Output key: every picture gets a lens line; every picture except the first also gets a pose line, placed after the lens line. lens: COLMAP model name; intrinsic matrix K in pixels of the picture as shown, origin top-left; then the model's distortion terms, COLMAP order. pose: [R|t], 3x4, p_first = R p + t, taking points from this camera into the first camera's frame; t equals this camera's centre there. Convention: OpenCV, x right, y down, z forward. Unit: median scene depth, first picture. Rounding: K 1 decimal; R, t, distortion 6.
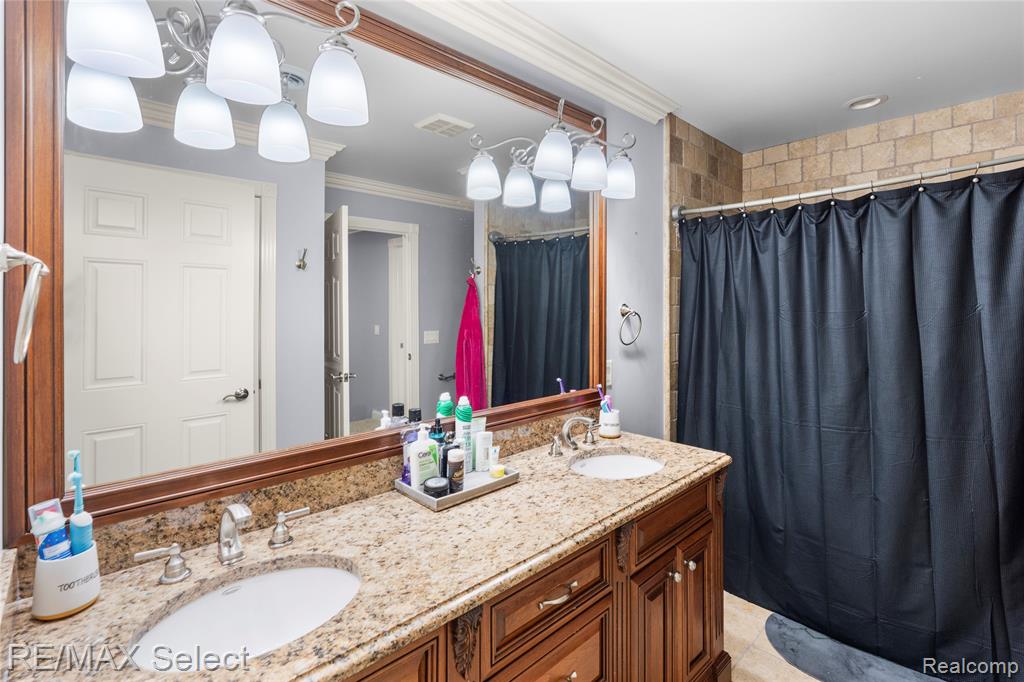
lens RADIAL K [[474.9, 0, 513.6], [0, 474.9, 312.0], [0, 0, 1]] dist [-0.008346, 0.004087]
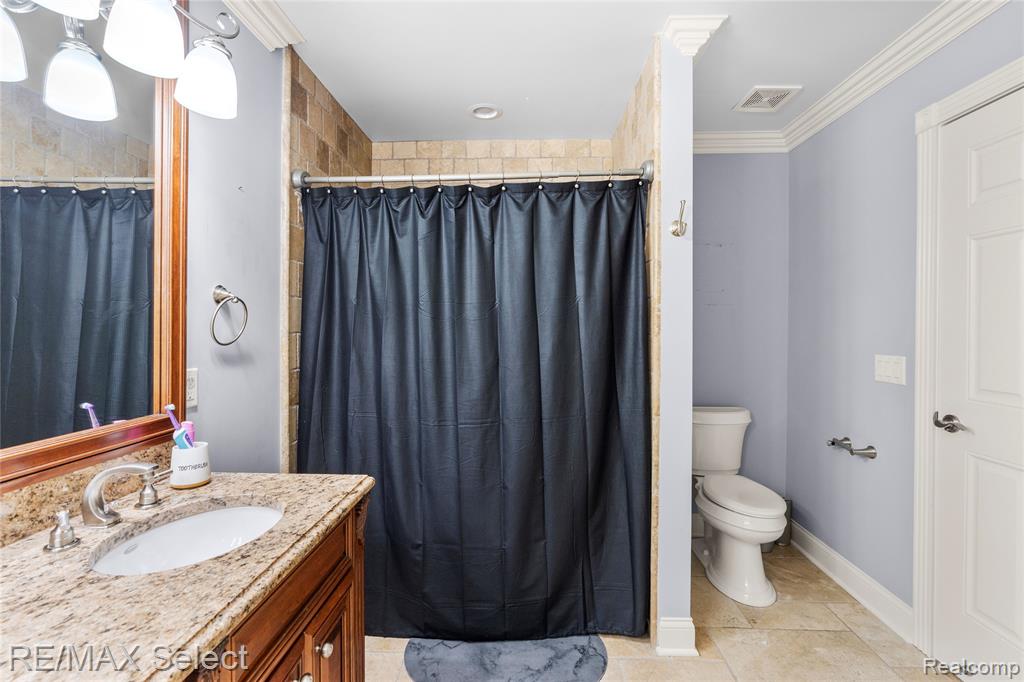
lens RADIAL K [[474.9, 0, 521.6], [0, 474.9, 325.5], [0, 0, 1]] dist [-0.008346, 0.004087]
pose [[0.709508, 0.005780, 0.704674, 0.070001], [0.000661, 0.999960, -0.008868, 0.054599], [-0.704697, 0.006757, 0.709476, 0.239908]]
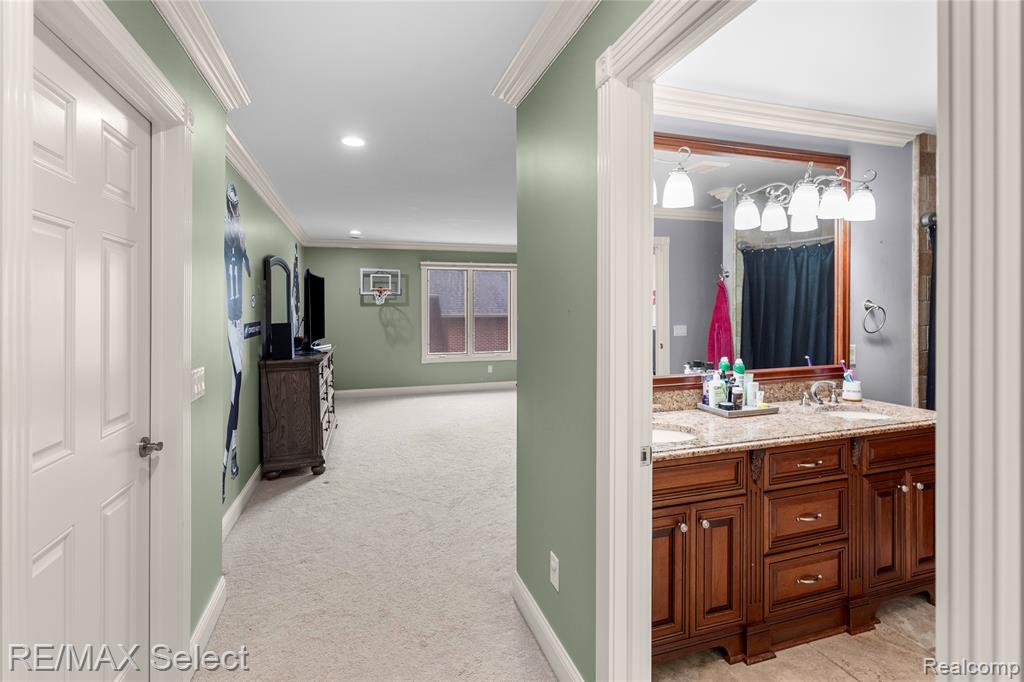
lens RADIAL K [[474.9, 0, 511.1], [0, 474.9, 315.3], [0, 0, 1]] dist [-0.008346, 0.004087]
pose [[0.898974, 0.001626, -0.438000, -0.074392], [0.000742, 0.999986, 0.005236, 0.017827], [0.438002, -0.005032, 0.898960, -0.601977]]
